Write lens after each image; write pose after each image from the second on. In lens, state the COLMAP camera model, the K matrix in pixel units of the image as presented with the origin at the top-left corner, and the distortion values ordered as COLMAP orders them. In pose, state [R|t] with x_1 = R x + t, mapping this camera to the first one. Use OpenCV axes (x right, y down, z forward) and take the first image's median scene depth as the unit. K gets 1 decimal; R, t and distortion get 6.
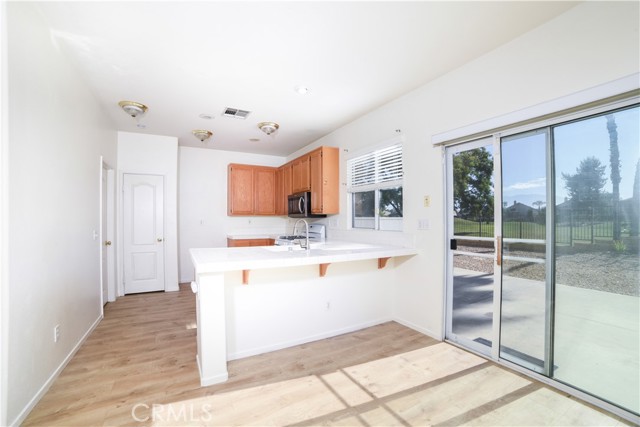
lens RADIAL K [[270.3, 0, 325.7], [0, 270.3, 218.1], [0, 0, 1]] dist [-0.086007, 0.031352]
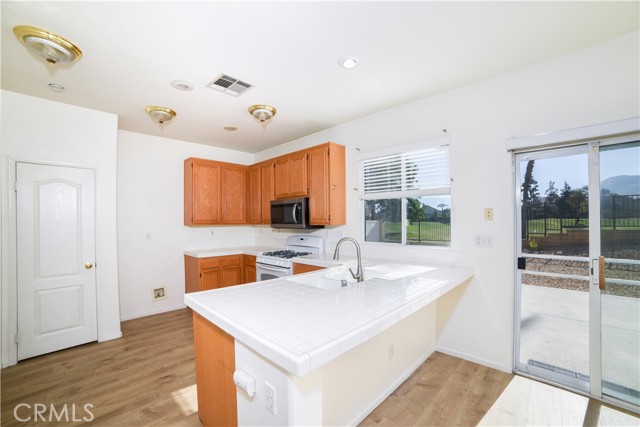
lens RADIAL K [[264.5, 0, 328.3], [0, 264.5, 219.4], [0, 0, 1]] dist [-0.084214, 0.029137]
pose [[0.958561, -0.006015, 0.284825, -0.238377], [0.005871, 0.999982, 0.001358, -0.033646], [-0.284828, 0.000370, 0.958579, 0.226629]]
